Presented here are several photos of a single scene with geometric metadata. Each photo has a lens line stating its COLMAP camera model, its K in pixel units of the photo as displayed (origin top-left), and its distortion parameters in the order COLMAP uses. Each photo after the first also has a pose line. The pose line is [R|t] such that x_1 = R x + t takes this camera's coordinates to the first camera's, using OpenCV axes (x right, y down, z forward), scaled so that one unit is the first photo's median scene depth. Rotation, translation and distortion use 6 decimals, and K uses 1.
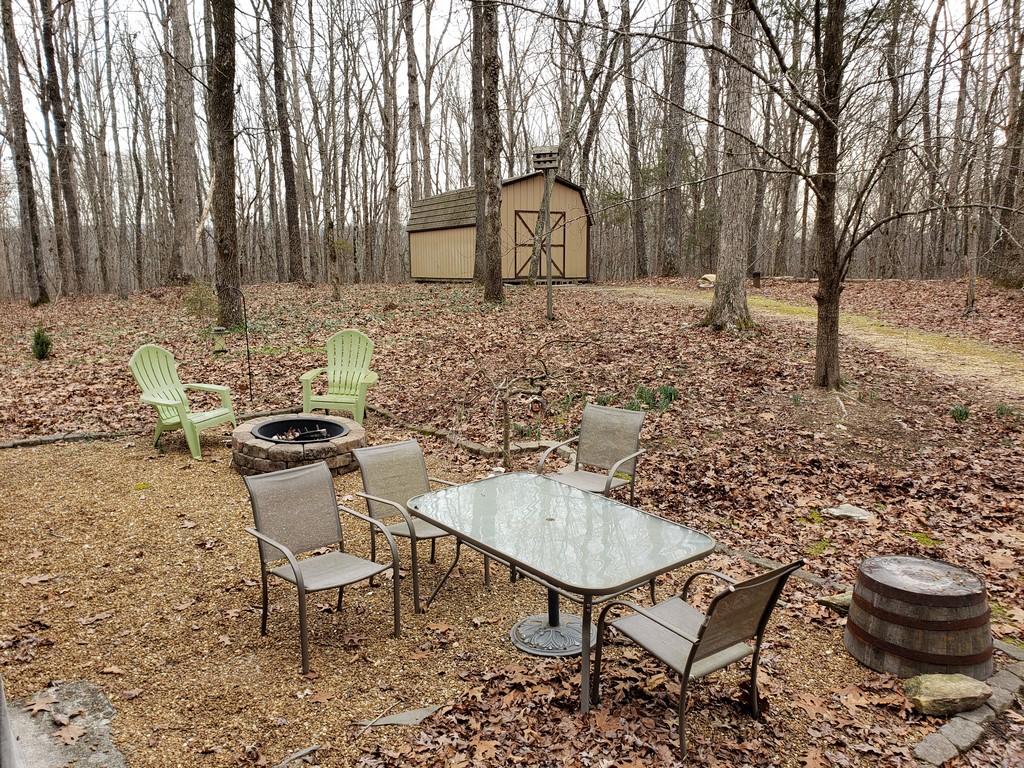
lens RADIAL K [[775.9, 0, 512.5], [0, 775.9, 385.0], [0, 0, 1]] dist [0.067426, 0.010680]
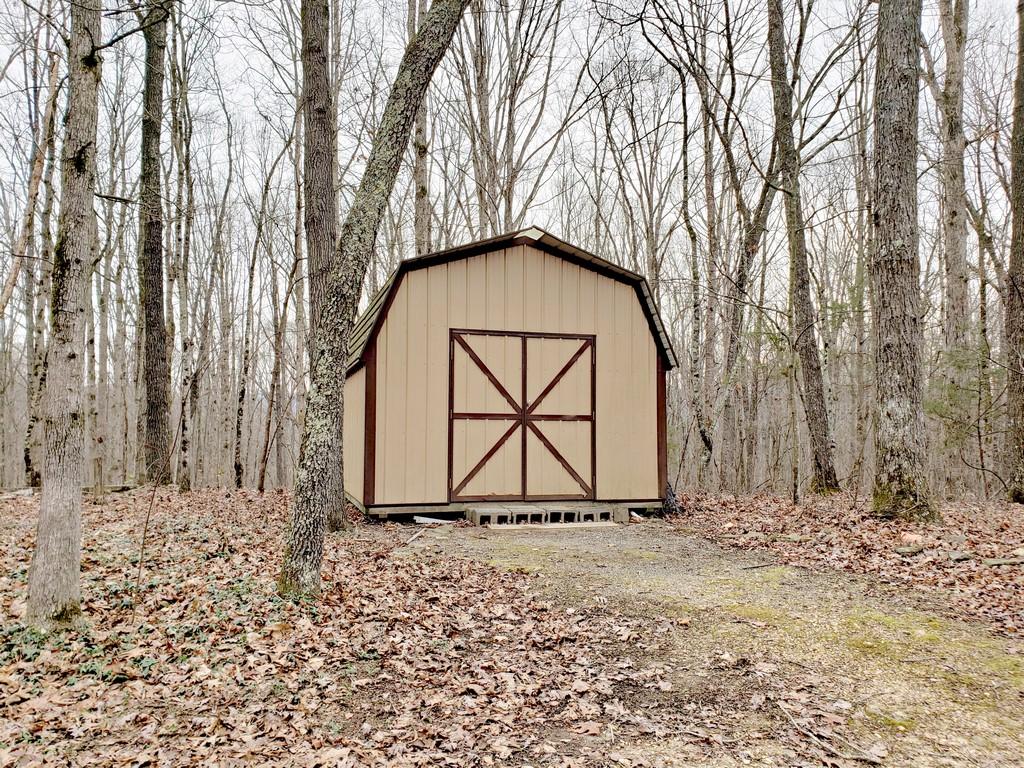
lens RADIAL K [[775.9, 0, 509.9], [0, 775.9, 383.3], [0, 0, 1]] dist [0.067426, 0.010680]
pose [[0.965810, -0.001752, -0.259244, 0.127603], [-0.054696, 0.976091, -0.210369, -0.112944], [0.253414, 0.217356, 0.942623, 0.622218]]
